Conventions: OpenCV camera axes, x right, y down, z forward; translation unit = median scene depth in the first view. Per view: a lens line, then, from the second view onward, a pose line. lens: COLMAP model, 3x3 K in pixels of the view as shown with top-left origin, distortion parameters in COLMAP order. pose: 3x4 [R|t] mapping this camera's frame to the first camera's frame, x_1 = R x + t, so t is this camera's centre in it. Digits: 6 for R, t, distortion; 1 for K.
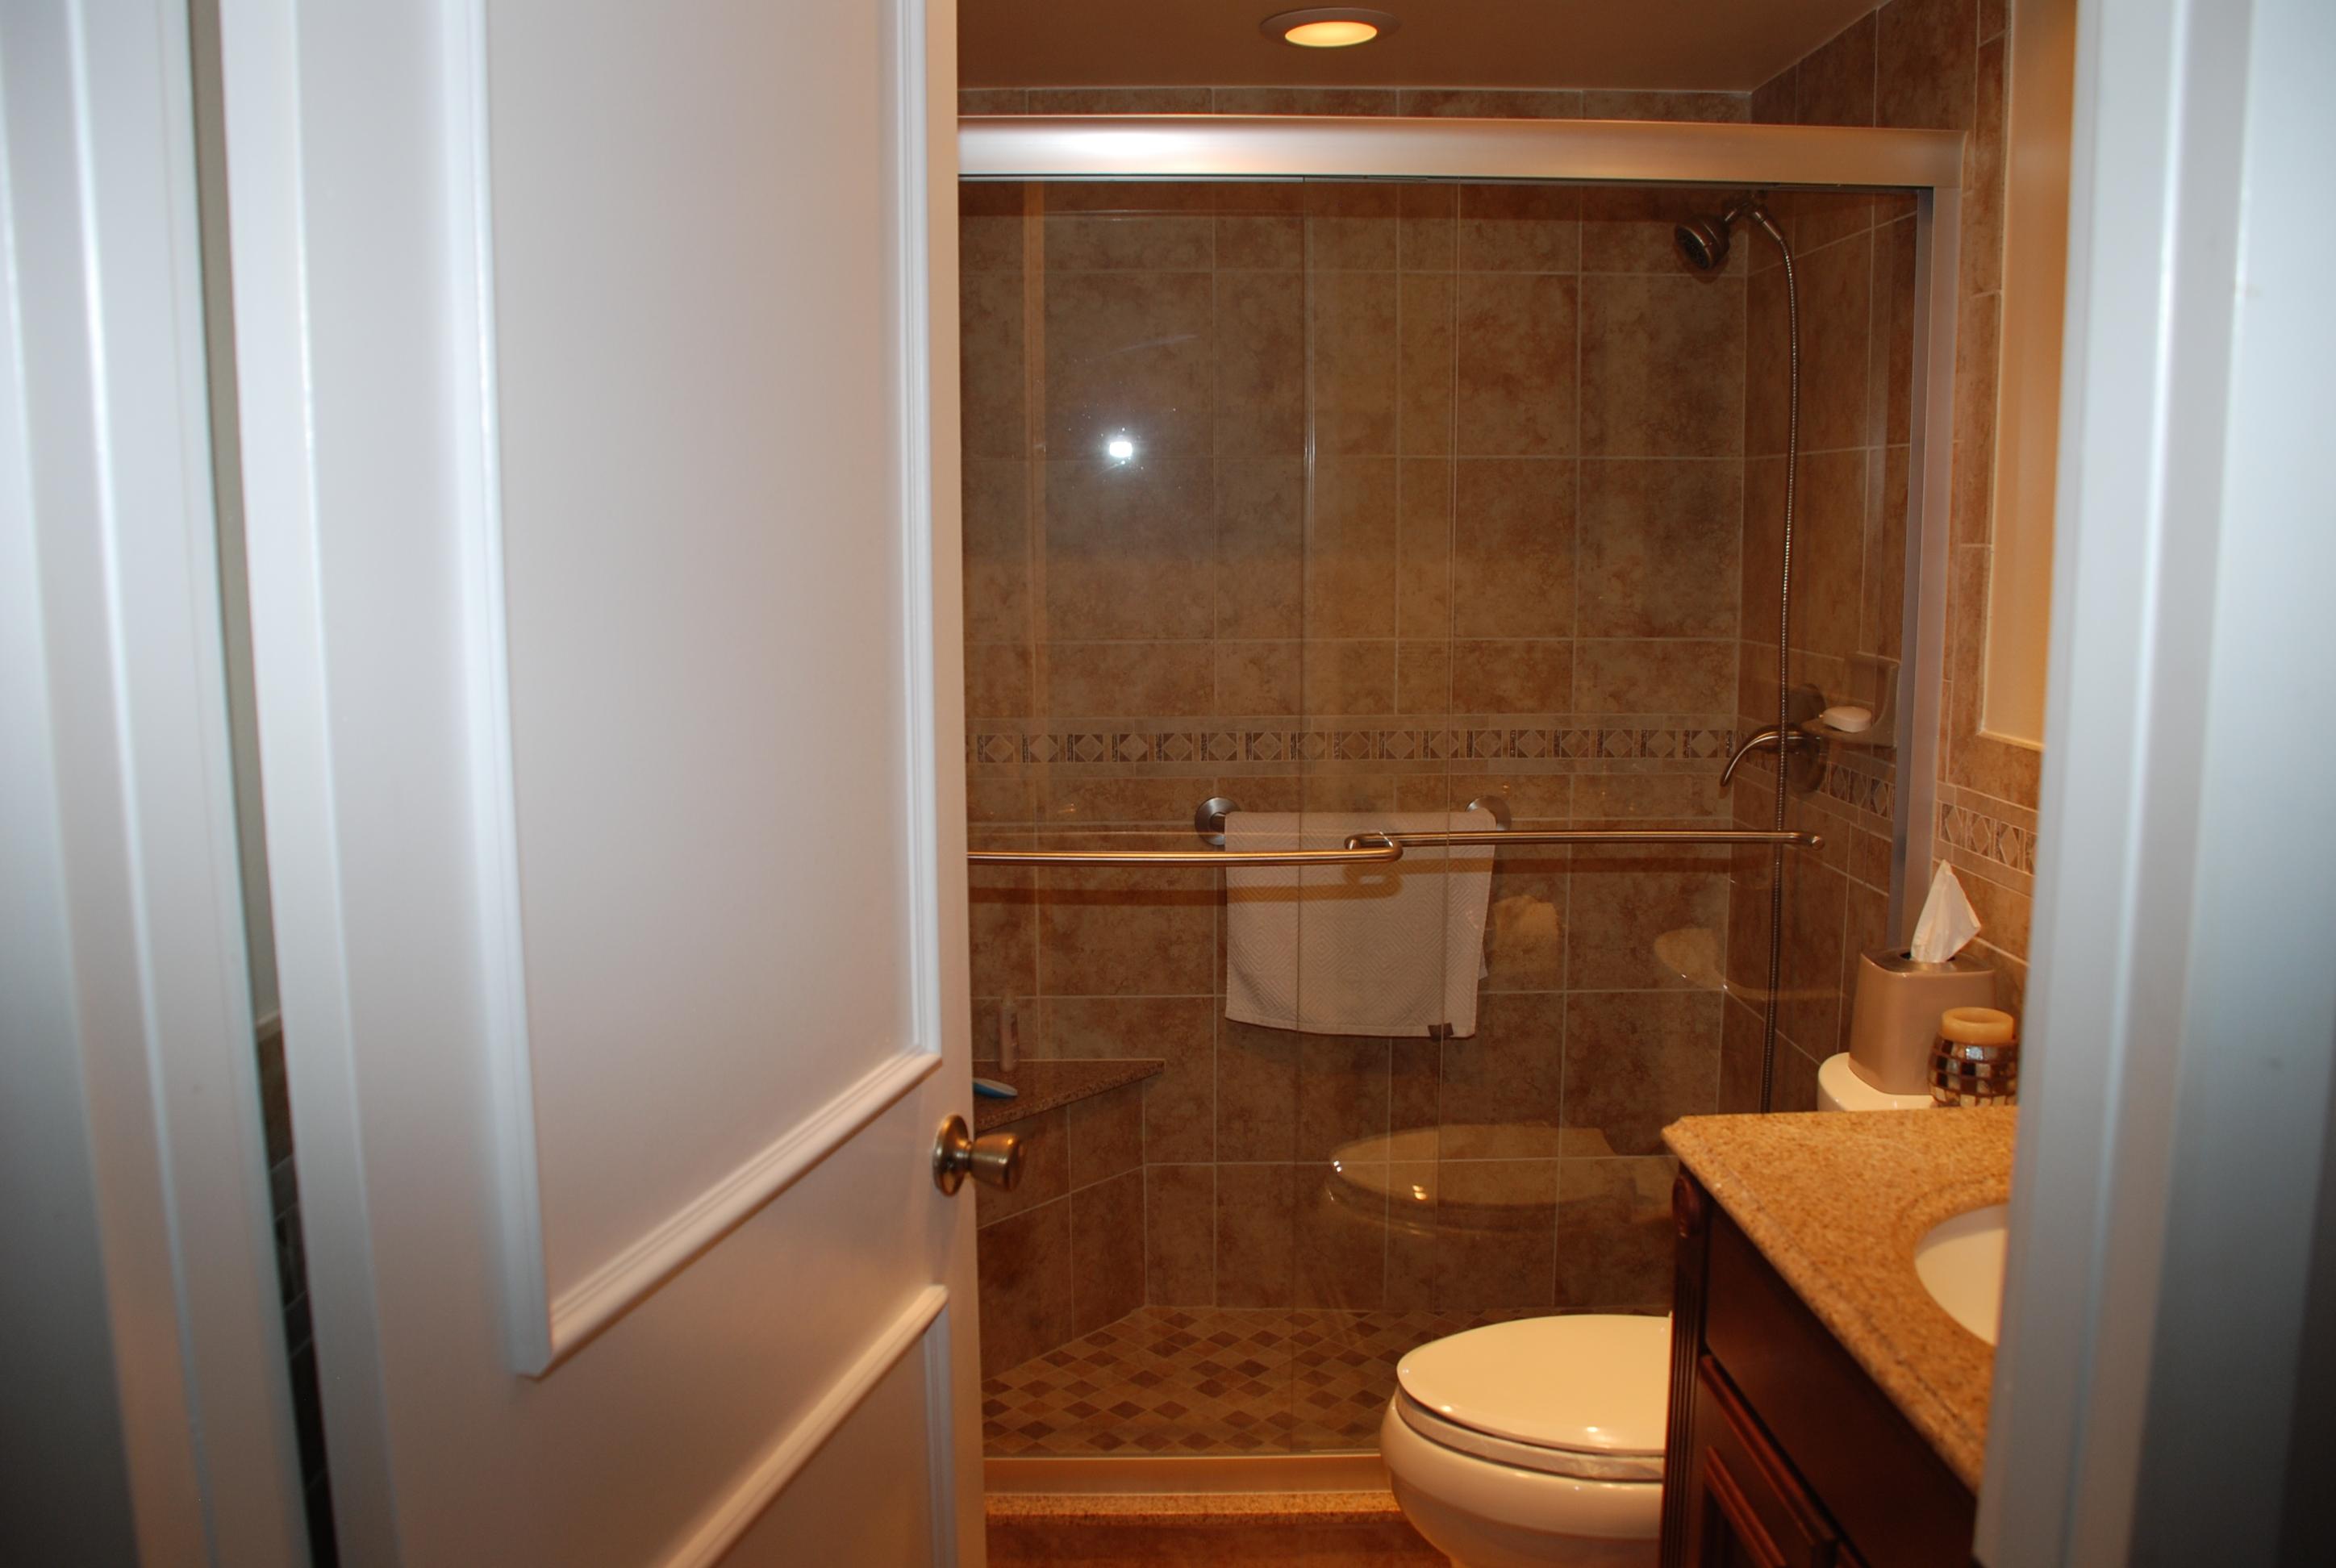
lens RADIAL K [[1853.6, 0, 1164.7], [0, 1853.6, 809.9], [0, 0, 1]] dist [-0.153130, 0.124184]
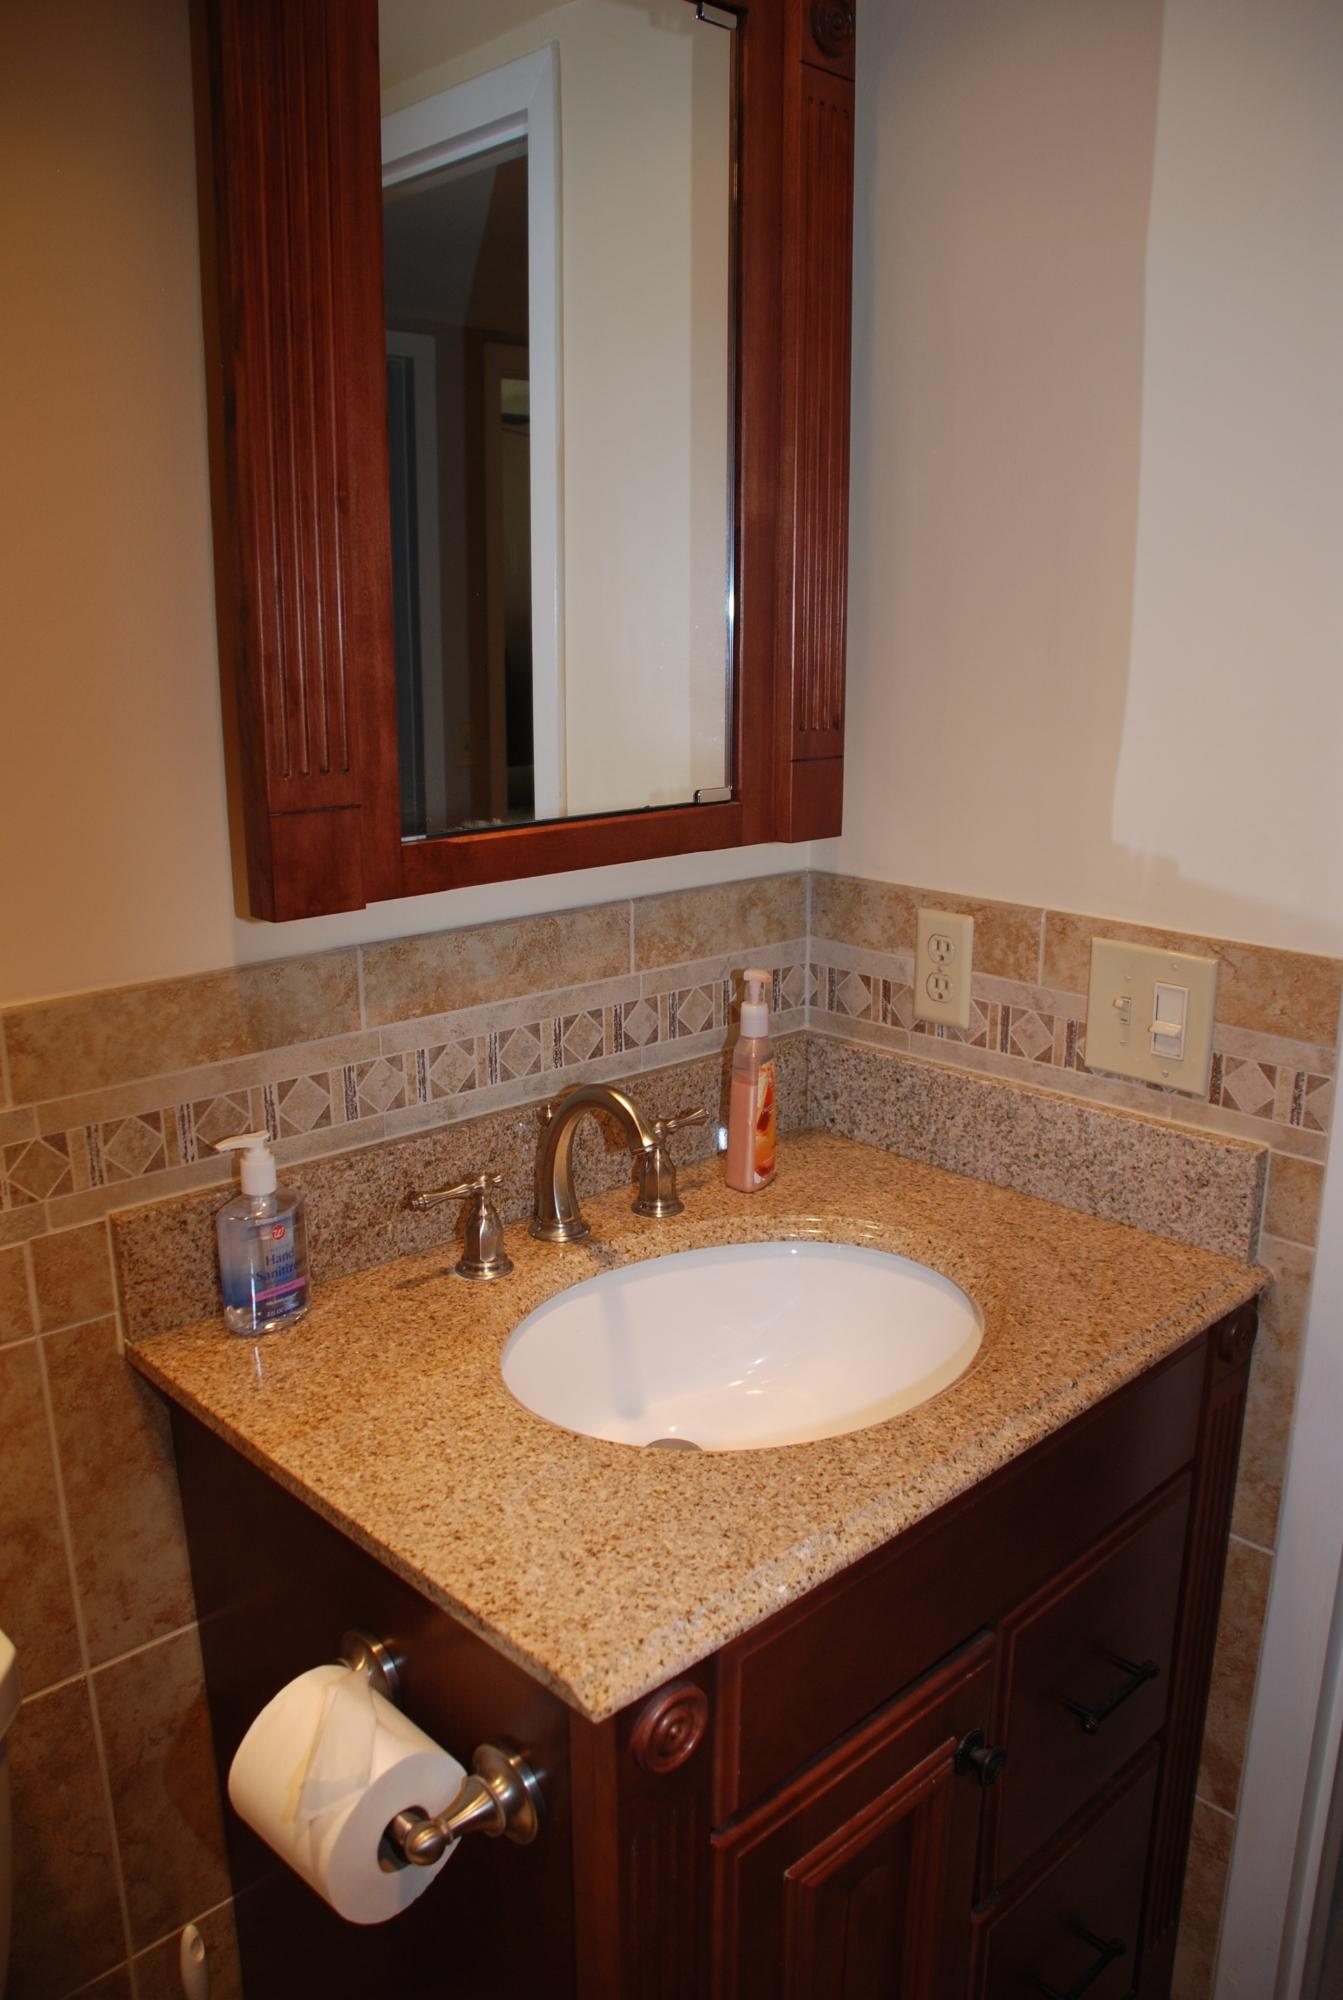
lens RADIAL K [[1549.6, 0, 673.7], [0, 1549.6, 914.0], [0, 0, 1]] dist [-0.148679, 0.098271]
pose [[-0.677135, -0.135487, 0.723278, -0.030661], [0.117145, 0.950521, 0.287727, -0.113525], [-0.726474, 0.279559, -0.627760, 0.677049]]
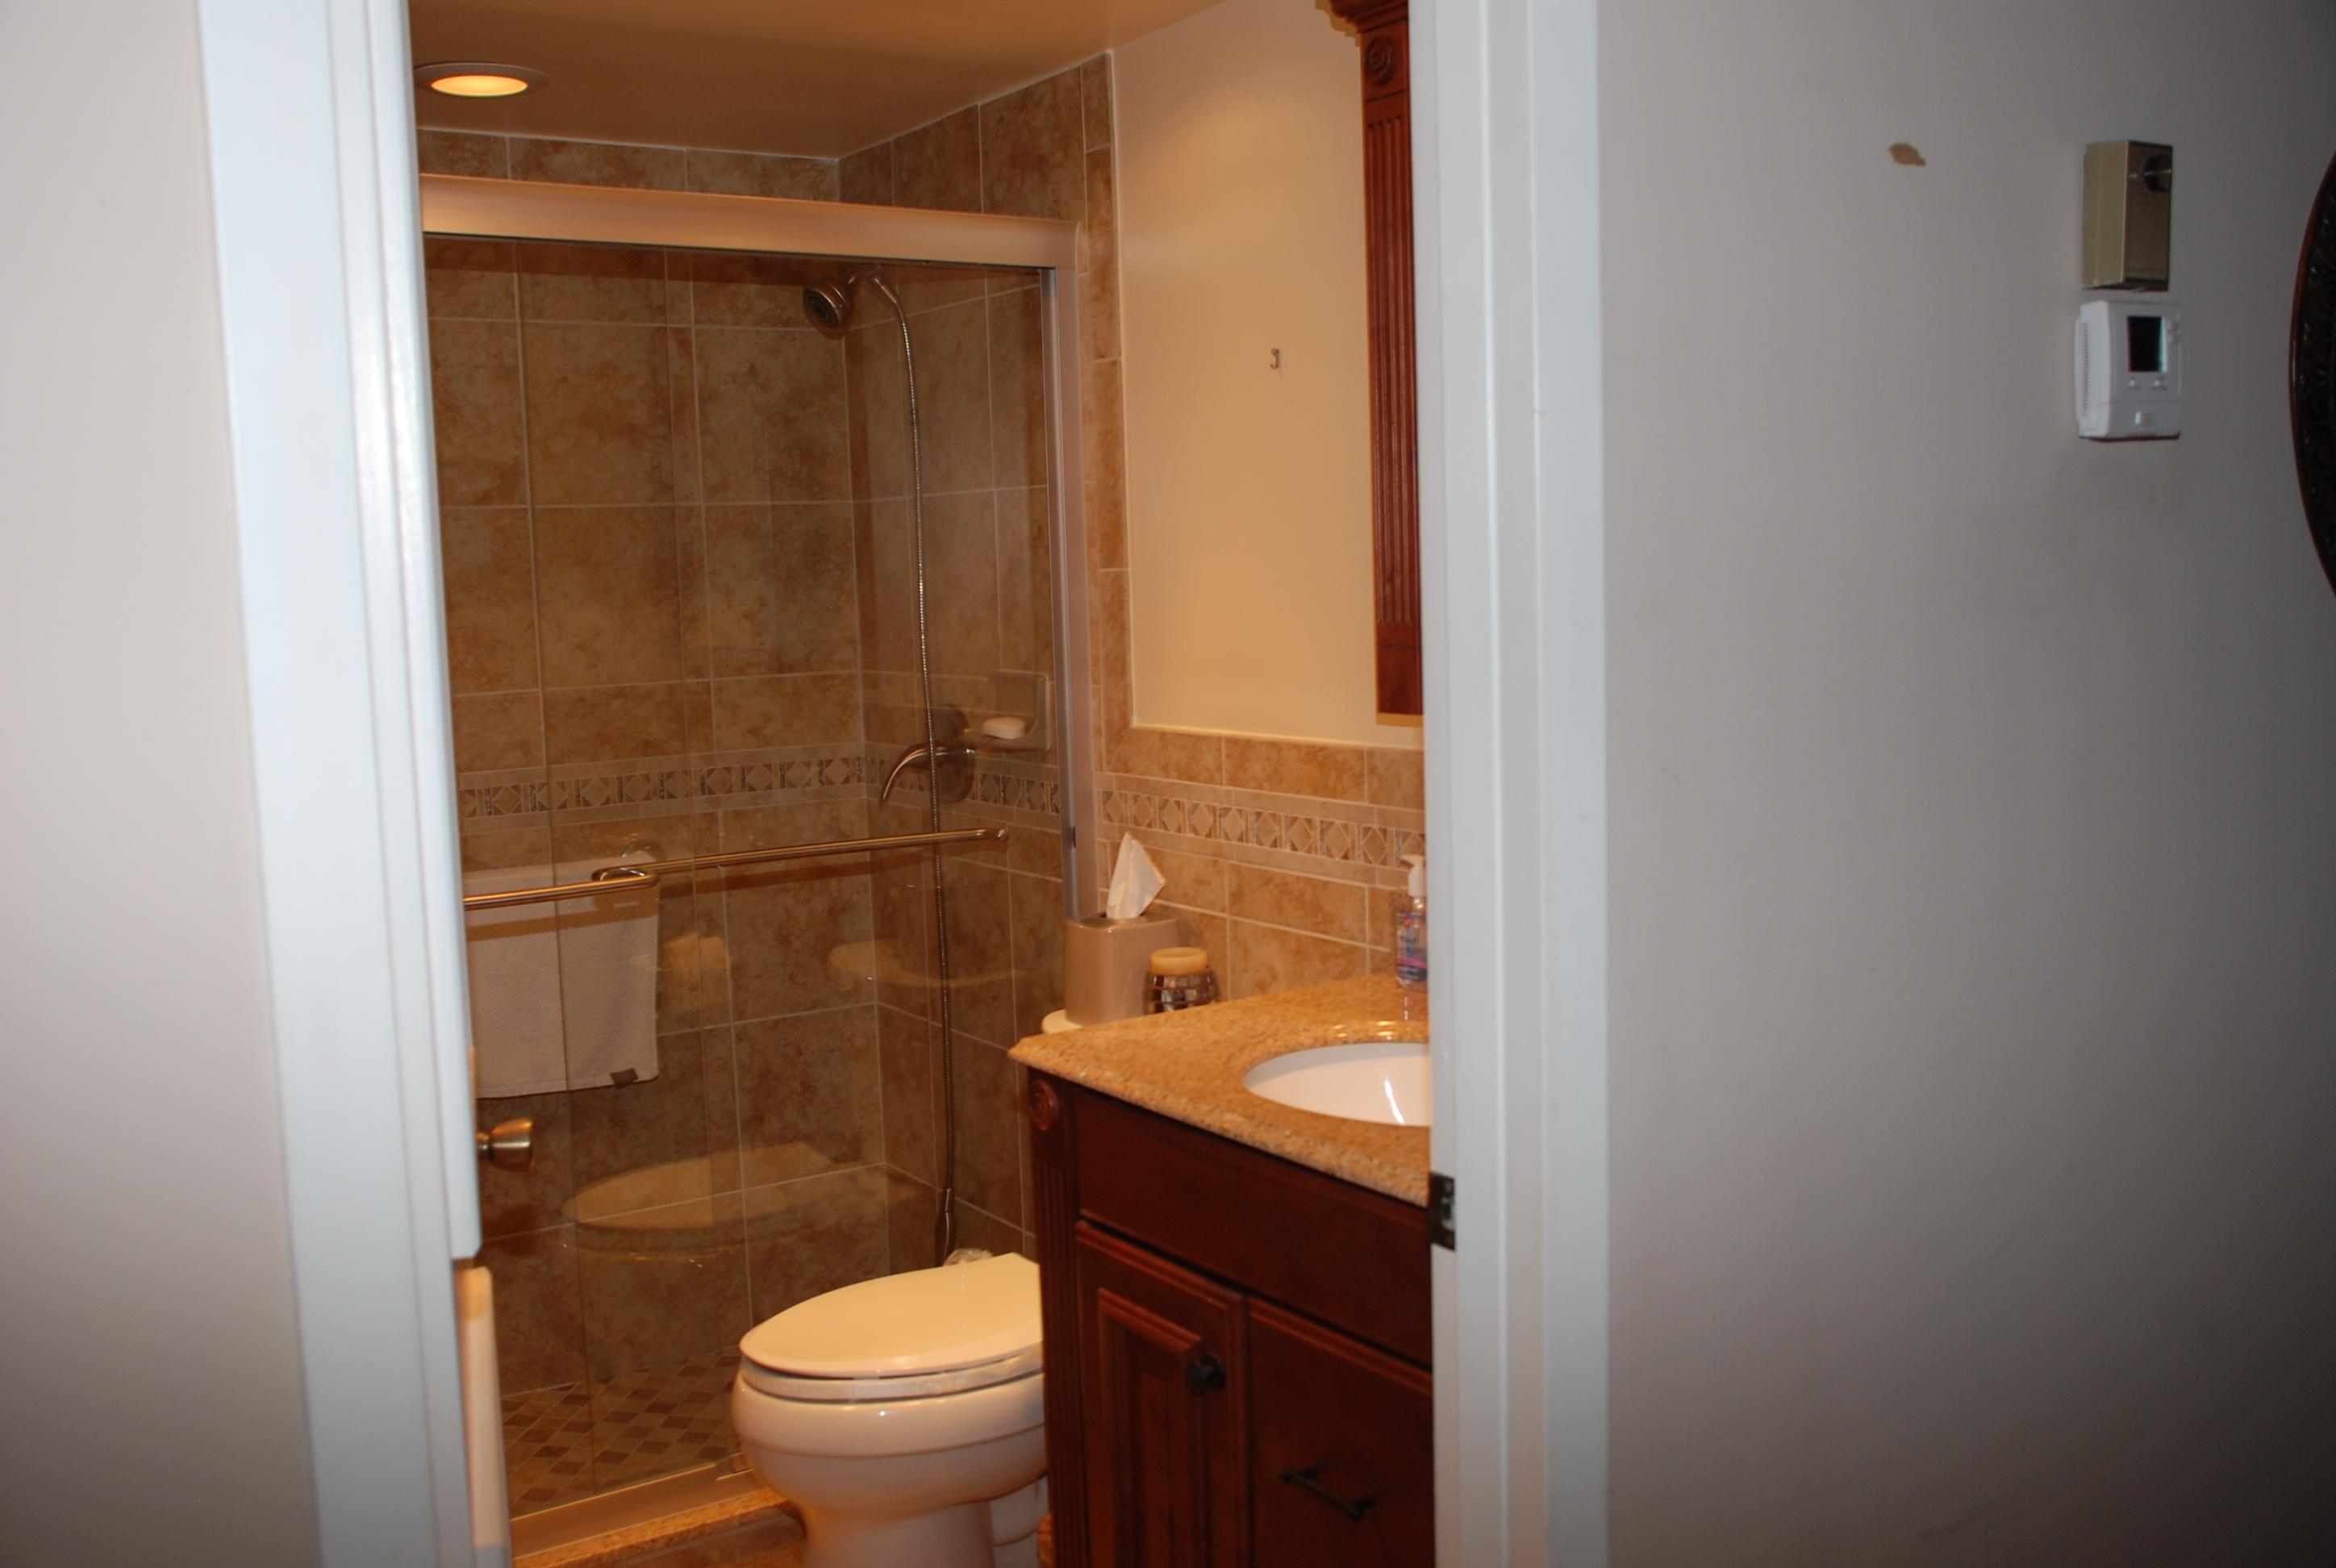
lens RADIAL K [[2154.5, 0, 1168.0], [0, 2154.5, 784.0], [0, 0, 1]] dist [-0.008485, -0.007545]
pose [[0.842775, -0.078645, 0.532490, -0.216445], [0.110085, 0.993542, -0.027493, 0.027611], [-0.526889, 0.081790, 0.845990, -0.158294]]
